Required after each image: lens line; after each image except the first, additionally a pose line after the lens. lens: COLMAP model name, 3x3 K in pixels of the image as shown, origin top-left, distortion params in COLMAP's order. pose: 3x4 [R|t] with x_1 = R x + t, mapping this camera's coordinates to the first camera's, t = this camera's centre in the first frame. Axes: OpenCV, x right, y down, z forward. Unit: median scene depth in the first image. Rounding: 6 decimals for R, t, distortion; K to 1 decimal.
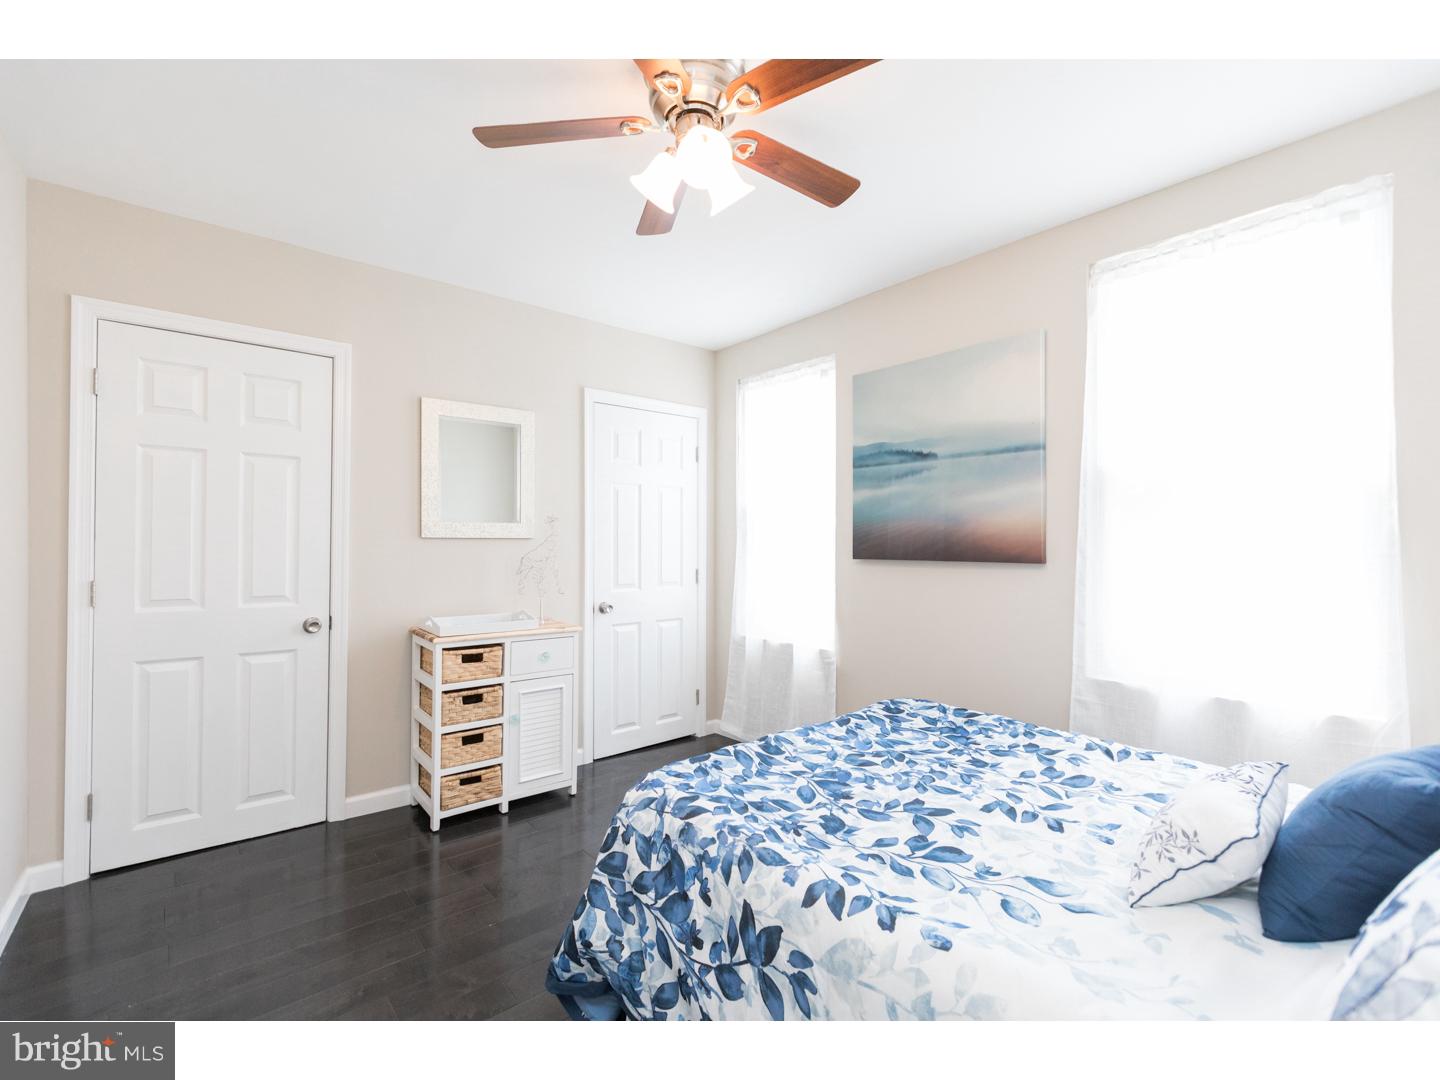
lens RADIAL K [[635.9, 0, 718.4], [0, 635.9, 544.6], [0, 0, 1]] dist [-0.004221, 0.000104]
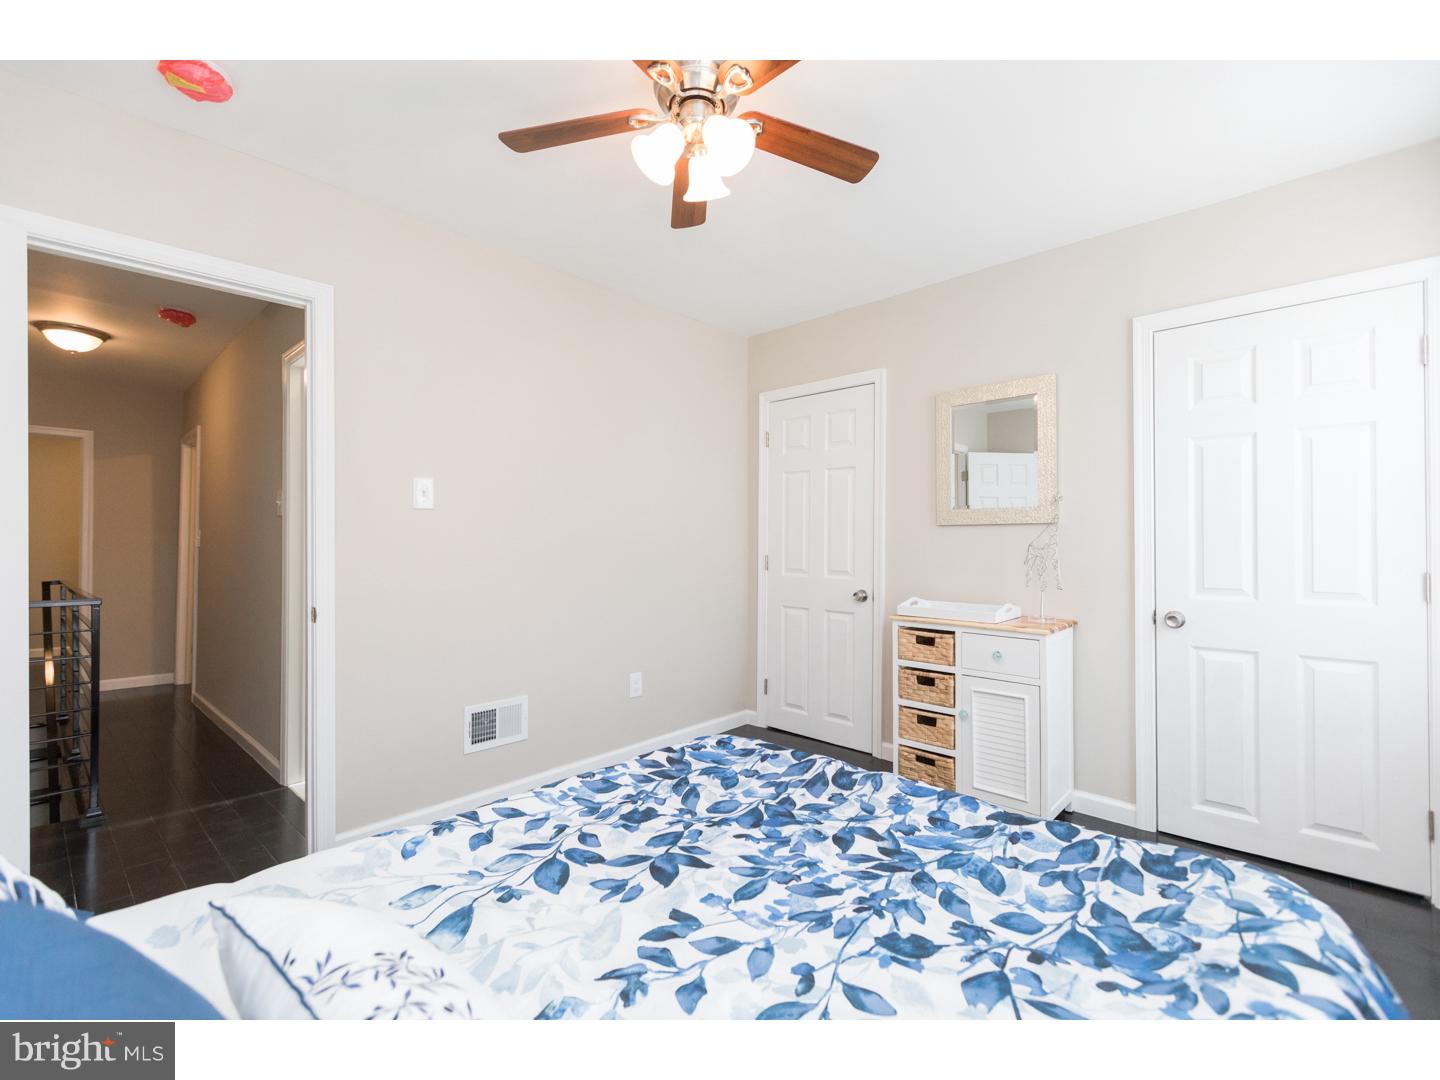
lens RADIAL K [[637.6, 0, 717.3], [0, 637.6, 538.3], [0, 0, 1]] dist [-0.001318, -0.000071]
pose [[0.110118, -0.016241, -0.993786, 0.732390], [-0.007956, 0.999820, -0.017221, 0.041739], [0.993887, 0.009803, 0.109969, 0.675058]]
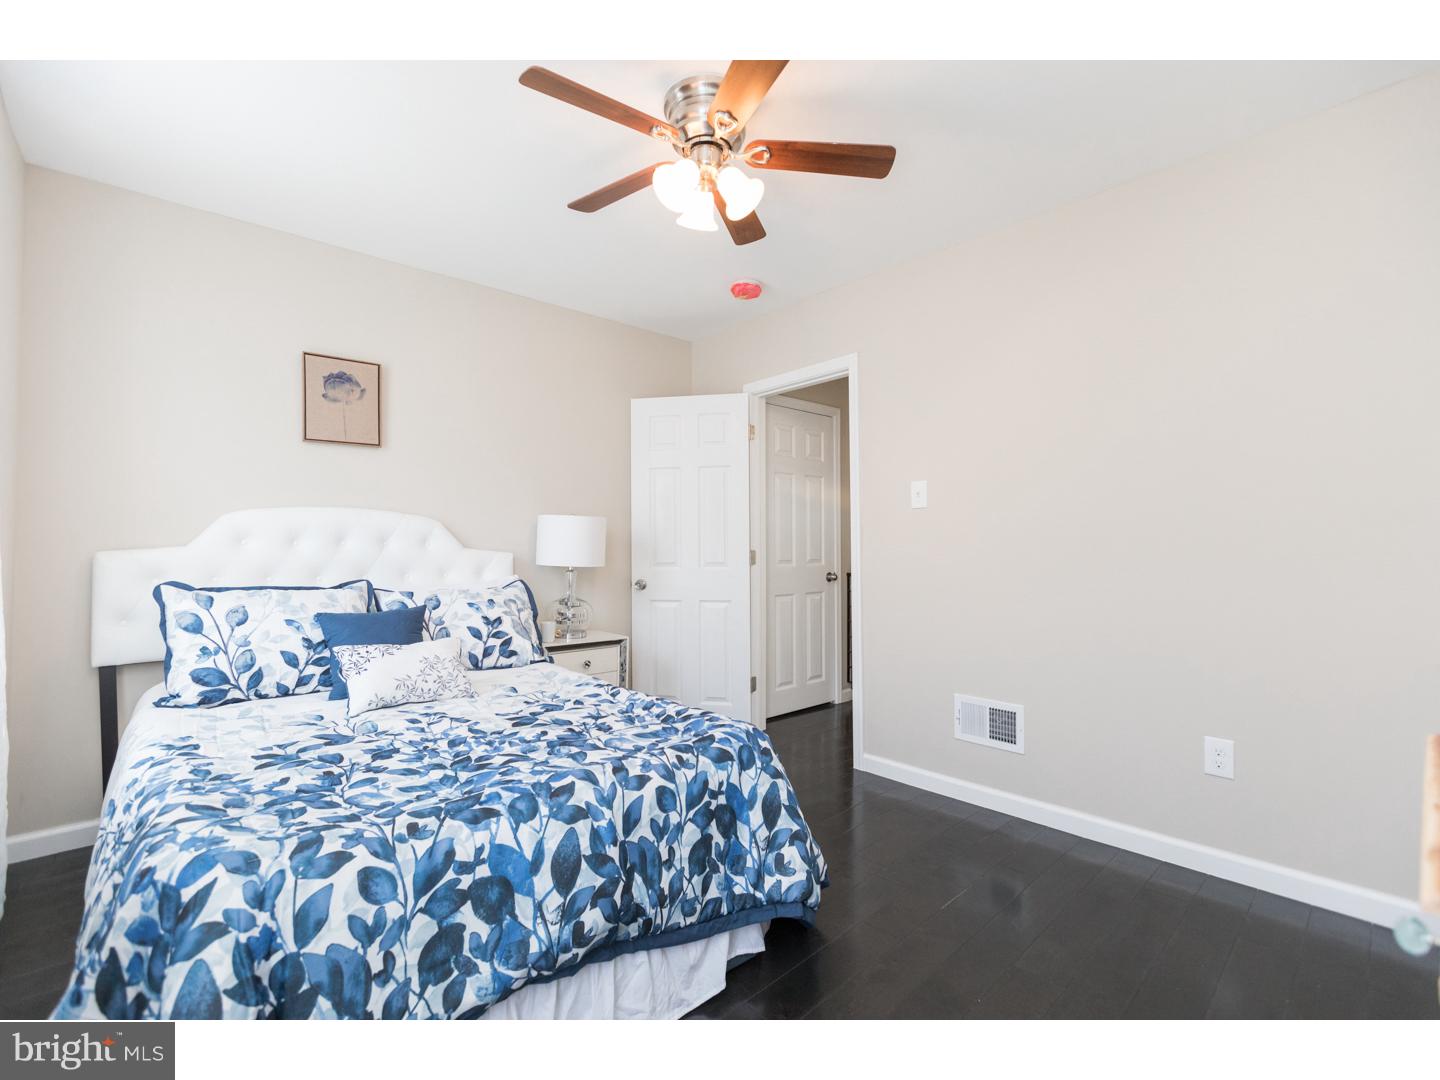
lens RADIAL K [[637.6, 0, 717.3], [0, 637.6, 538.3], [0, 0, 1]] dist [-0.001318, -0.000071]
pose [[-0.999372, -0.003590, -0.035262, -0.012600], [-0.003541, 0.999993, -0.001470, 0.039920], [0.035267, -0.001344, -0.999377, 1.590680]]
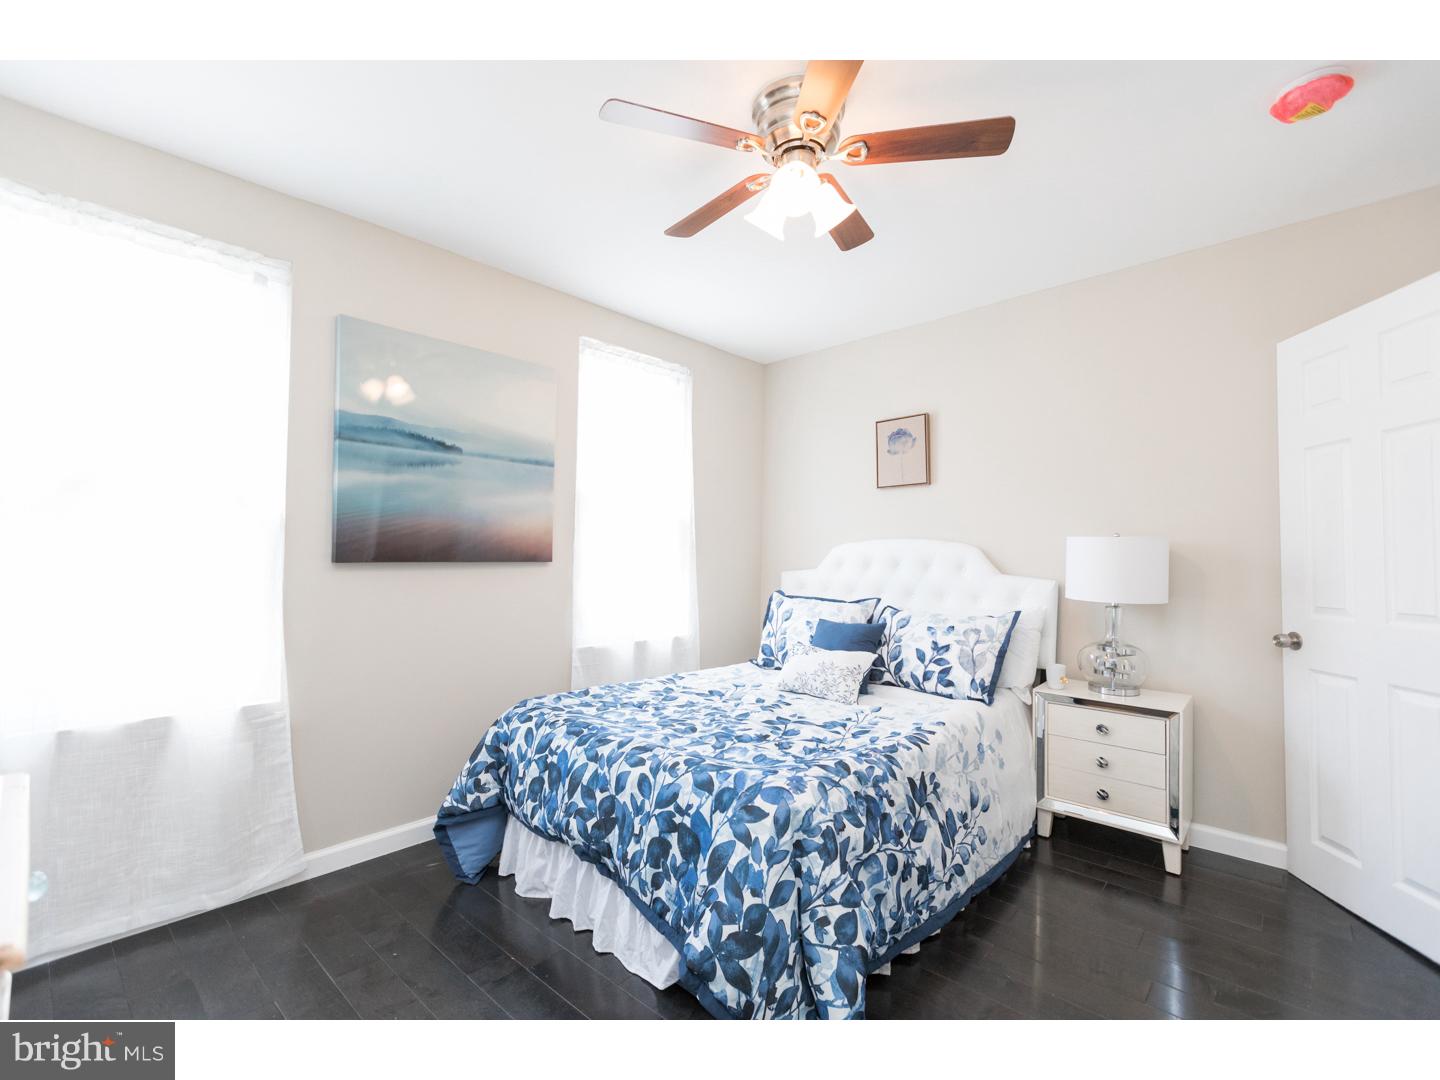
lens RADIAL K [[637.6, 0, 717.3], [0, 637.6, 538.3], [0, 0, 1]] dist [-0.001318, -0.000071]
pose [[-0.124859, 0.029687, 0.991730, -0.802564], [0.001912, 0.999558, -0.029681, 0.023718], [-0.992173, -0.001810, -0.124860, 0.930336]]
